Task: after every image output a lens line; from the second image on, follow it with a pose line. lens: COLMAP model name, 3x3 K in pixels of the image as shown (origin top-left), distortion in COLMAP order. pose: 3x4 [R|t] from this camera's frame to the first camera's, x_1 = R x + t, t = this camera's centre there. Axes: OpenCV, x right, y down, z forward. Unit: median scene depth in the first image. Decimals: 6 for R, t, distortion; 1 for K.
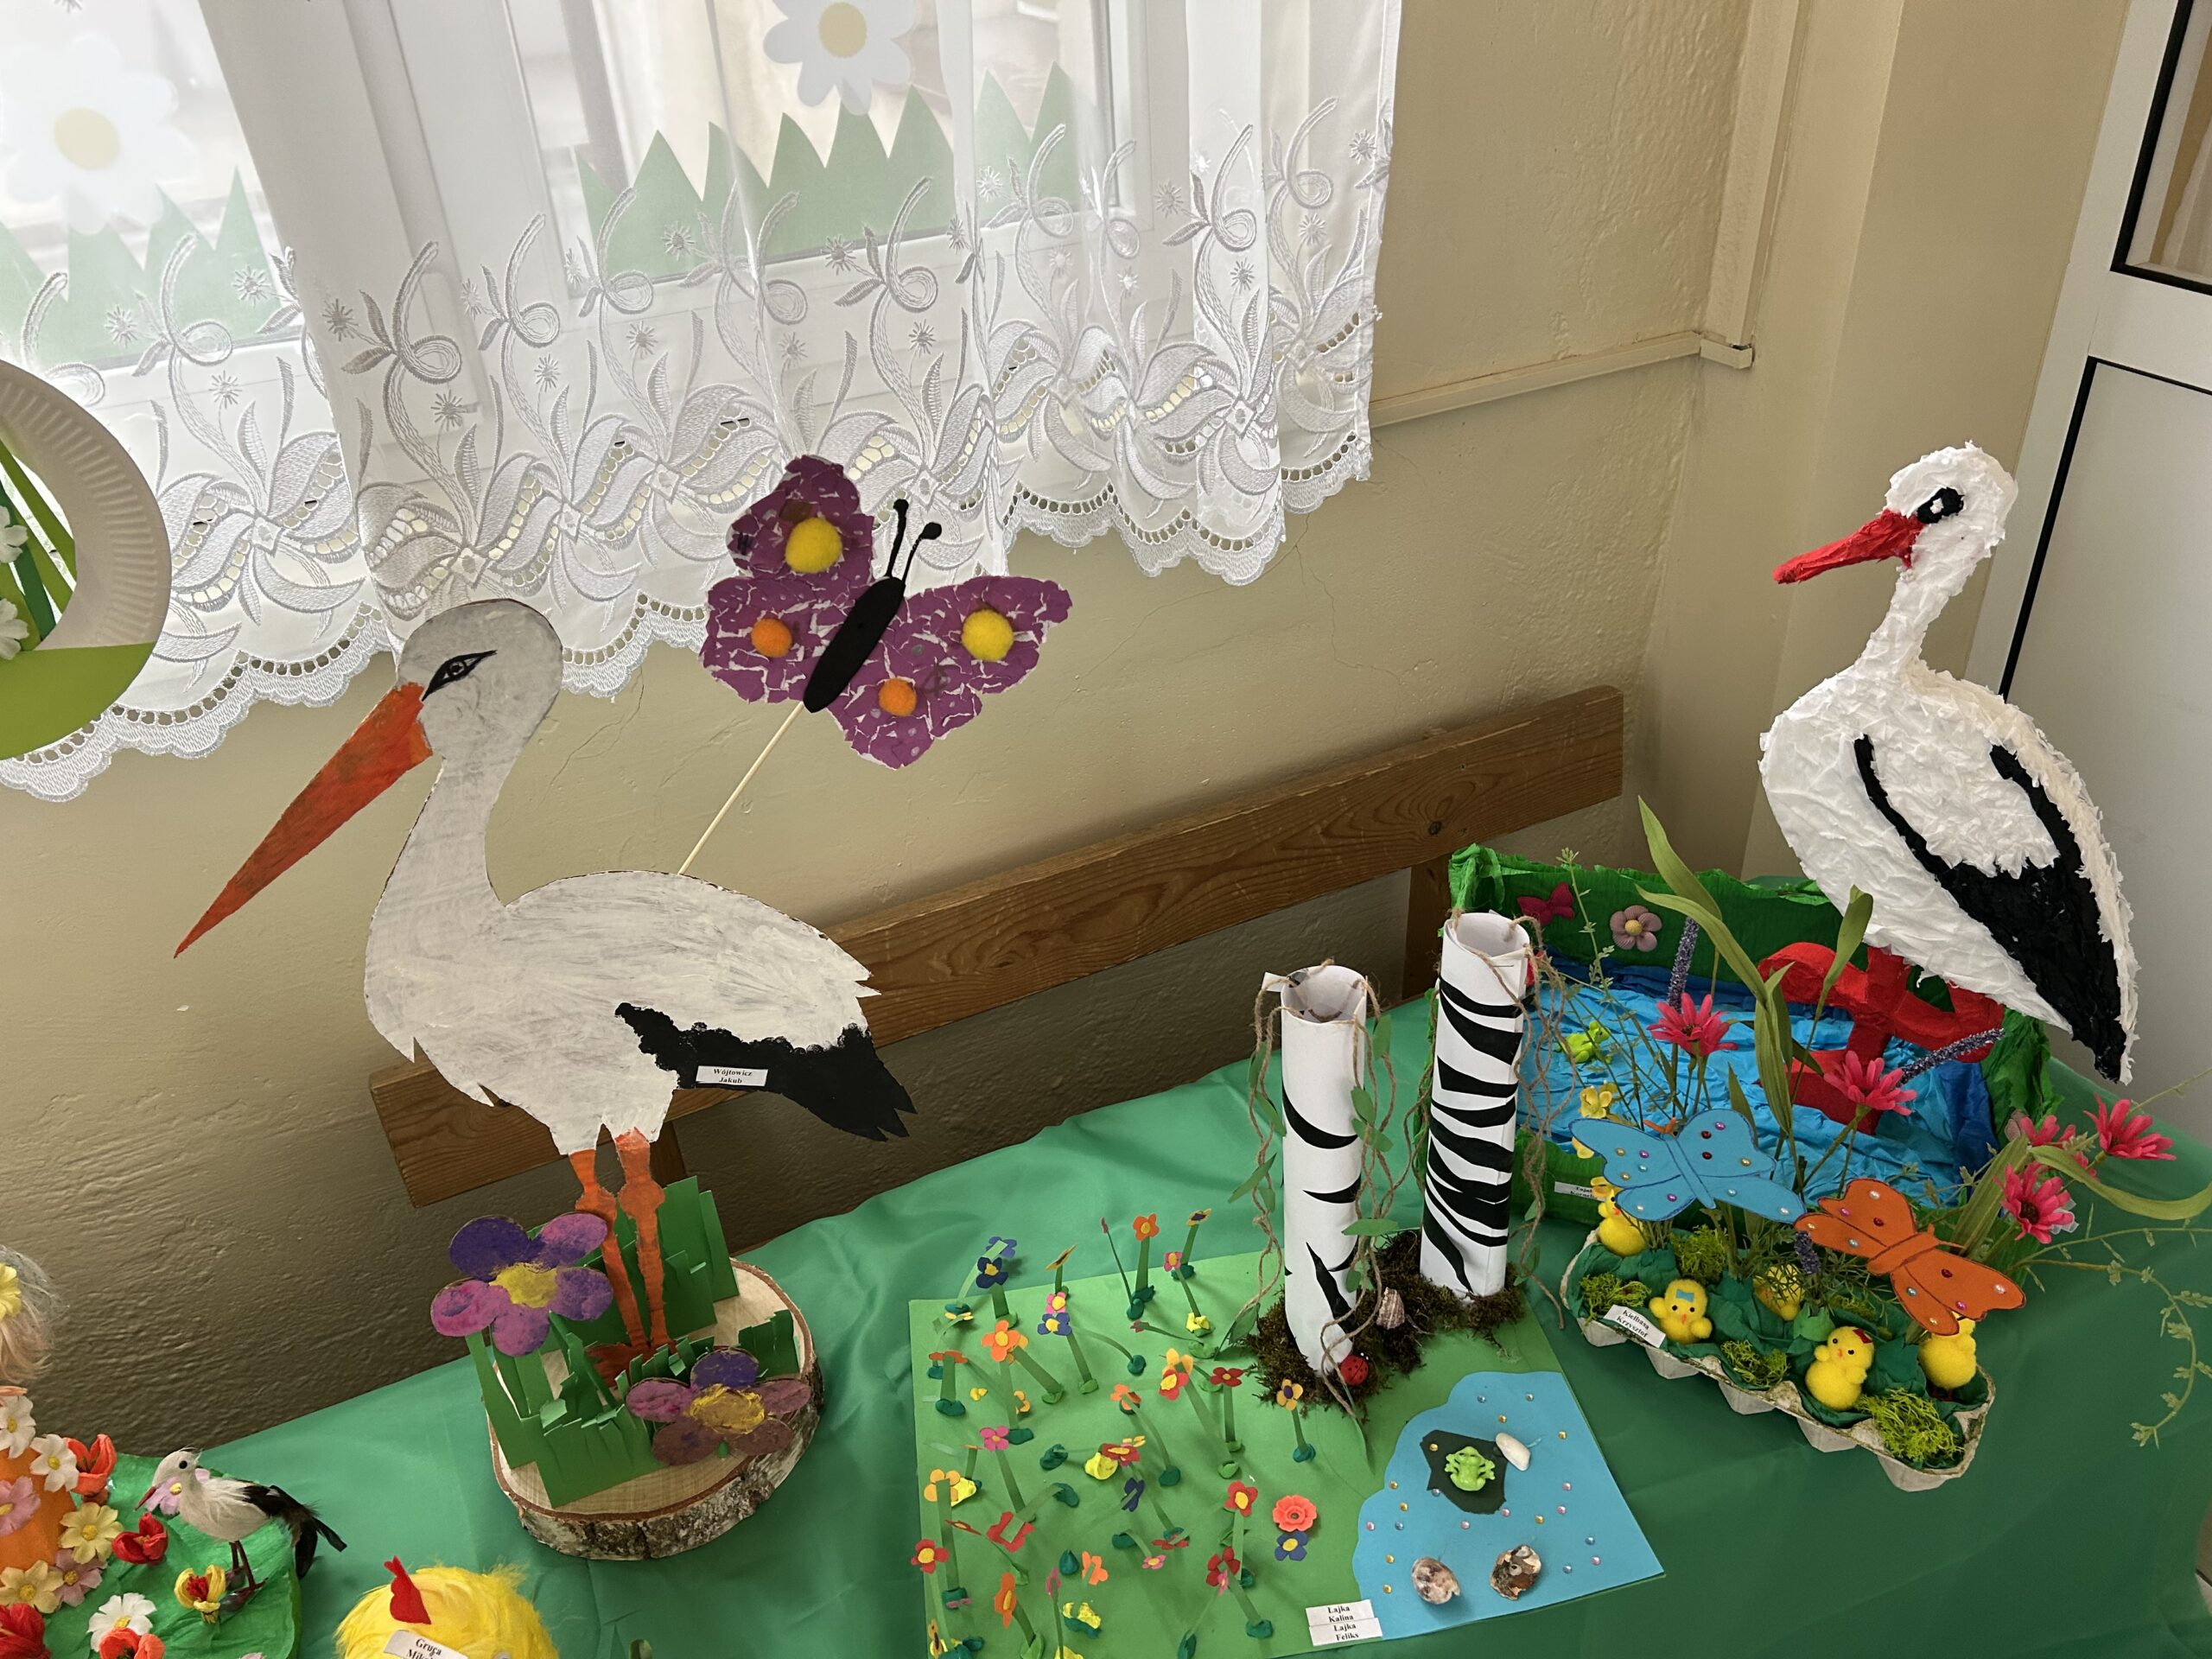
lens RADIAL K [[1665.7, 0, 1085.9], [0, 1665.7, 836.6], [0, 0, 1]] dist [0.065350, -0.094750]
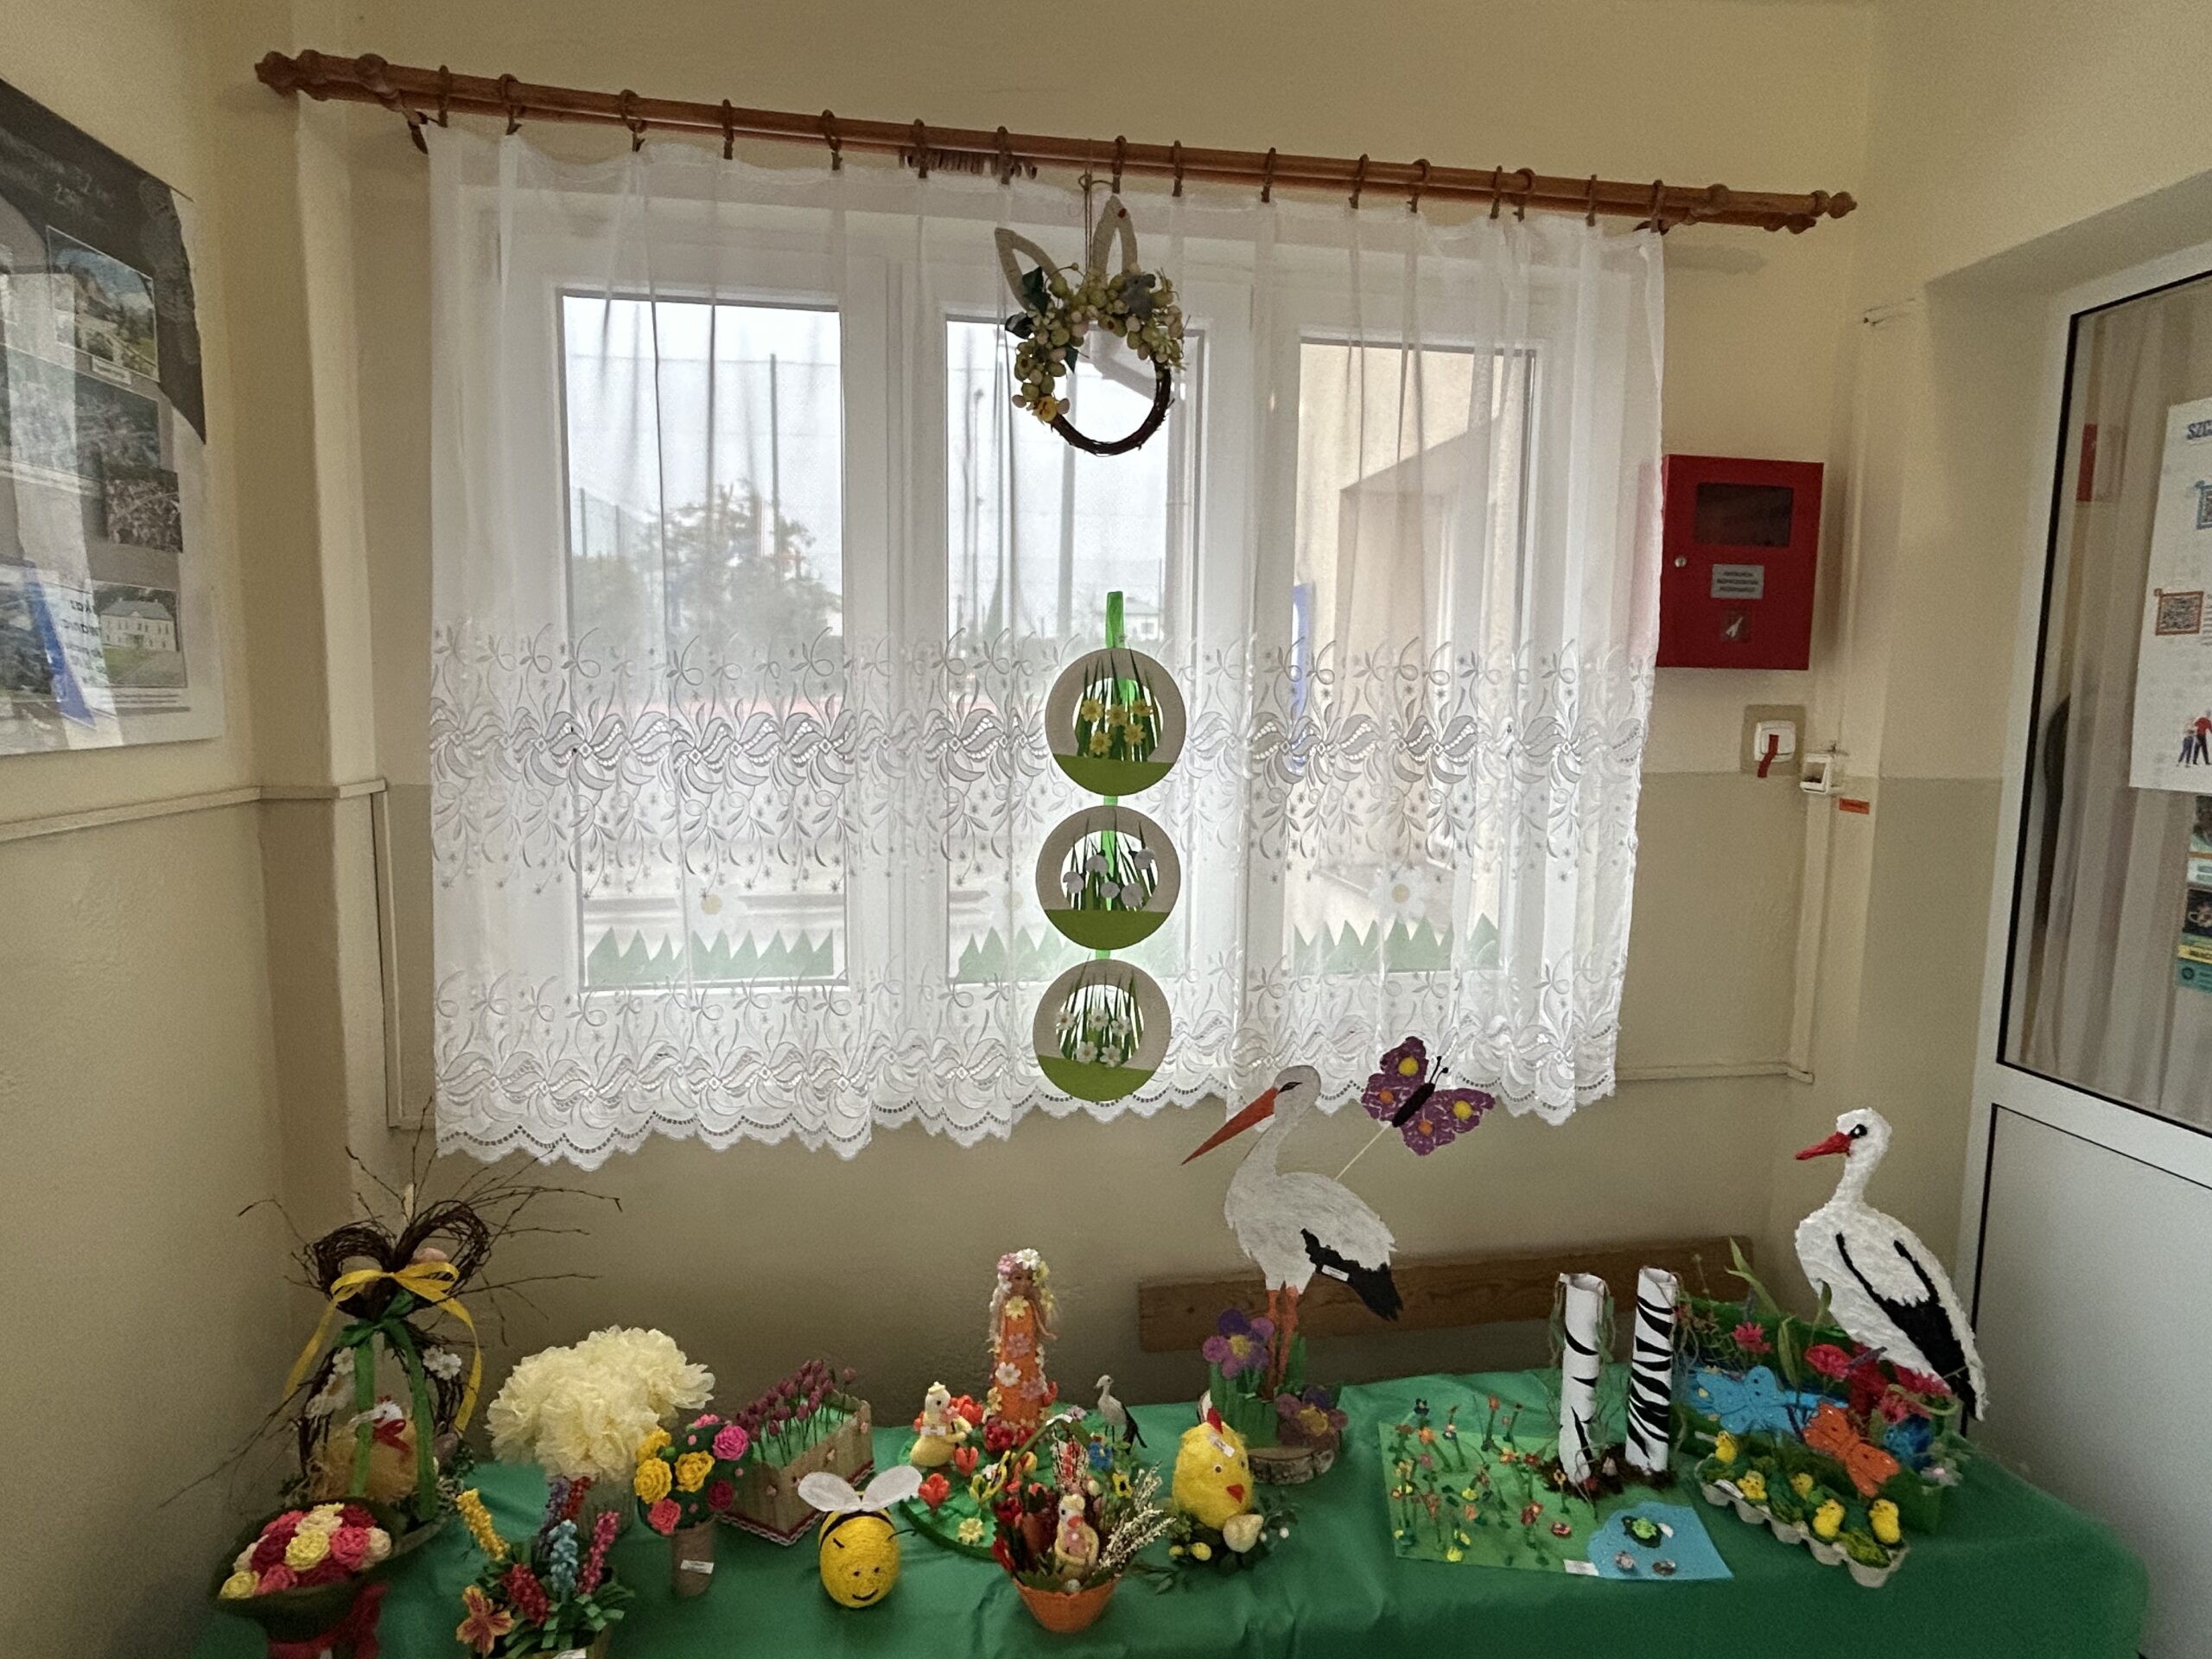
lens RADIAL K [[1233.3, 0, 1095.4], [0, 1233.3, 826.1], [0, 0, 1]] dist [-0.001786, -0.001763]
pose [[0.959922, 0.101608, -0.261200, -0.131567], [-0.205287, 0.889391, -0.408462, 0.353308], [0.190806, 0.445713, 0.874605, -0.938735]]
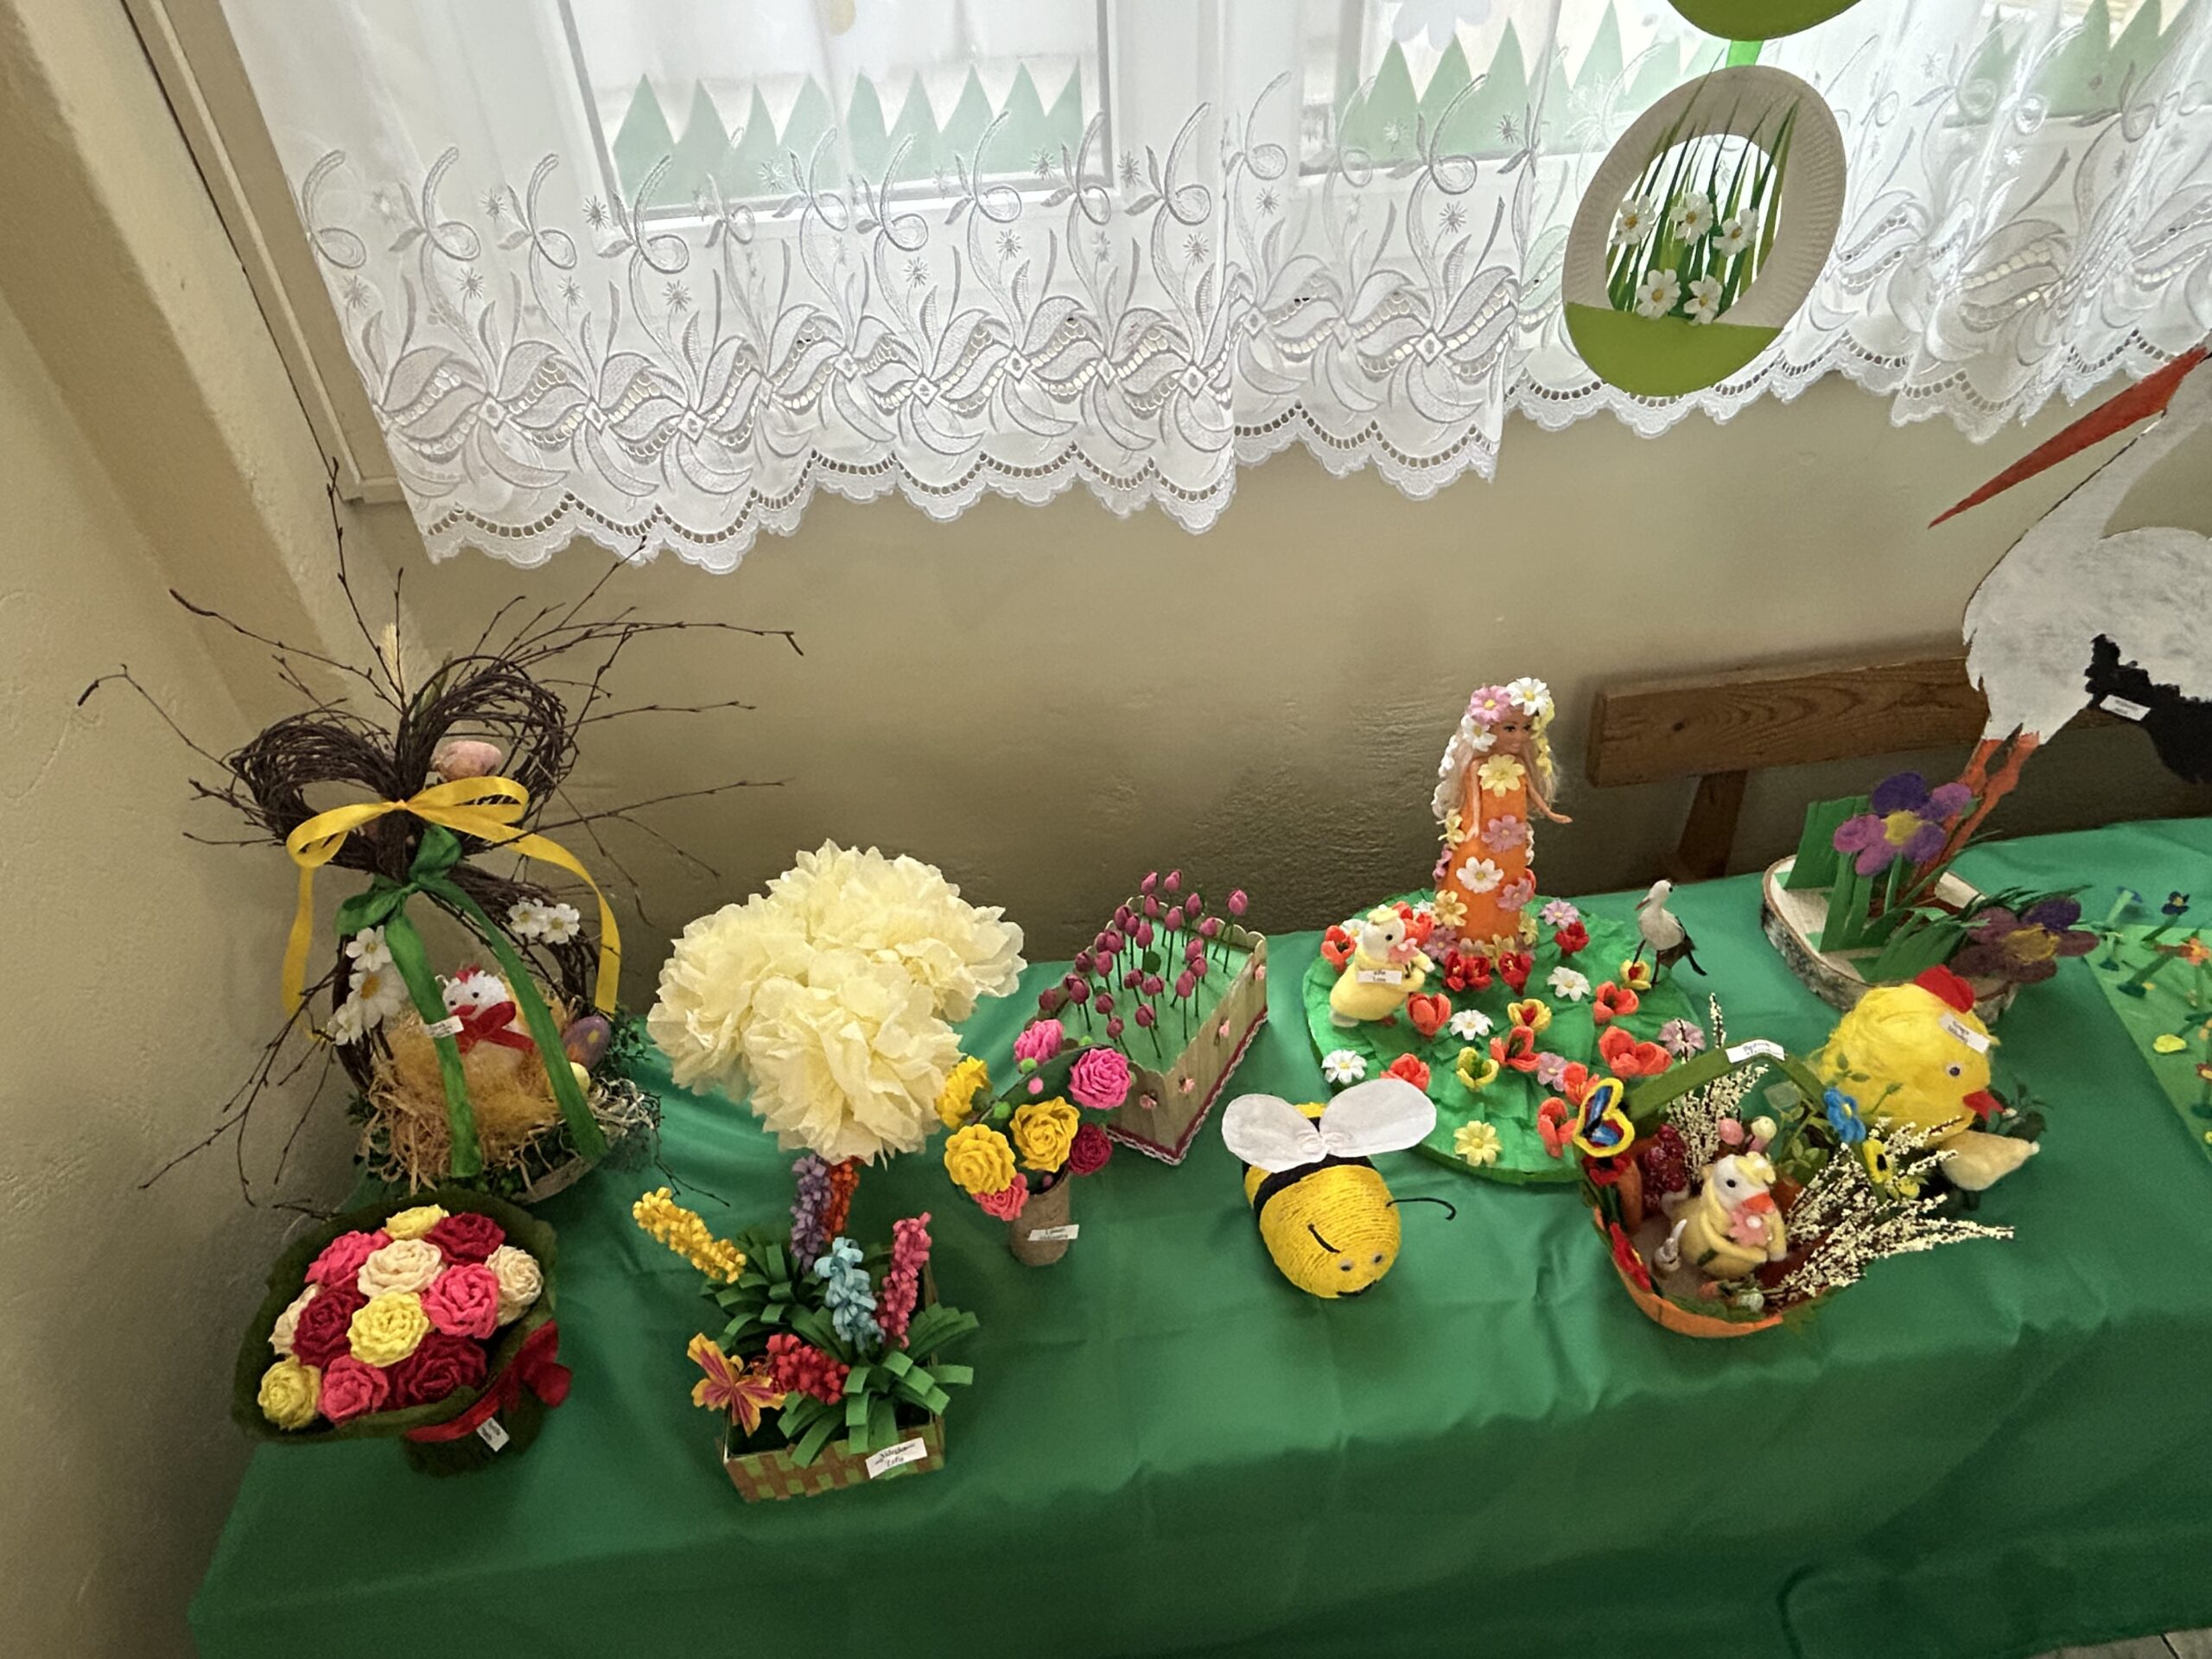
lens RADIAL K [[1233.3, 0, 1095.4], [0, 1233.3, 826.1], [0, 0, 1]] dist [-0.001786, -0.001763]
pose [[0.951568, 0.205871, -0.228332, -0.705405], [-0.177710, 0.974370, 0.137920, 0.229904], [0.250873, -0.090664, 0.963765, -0.172121]]
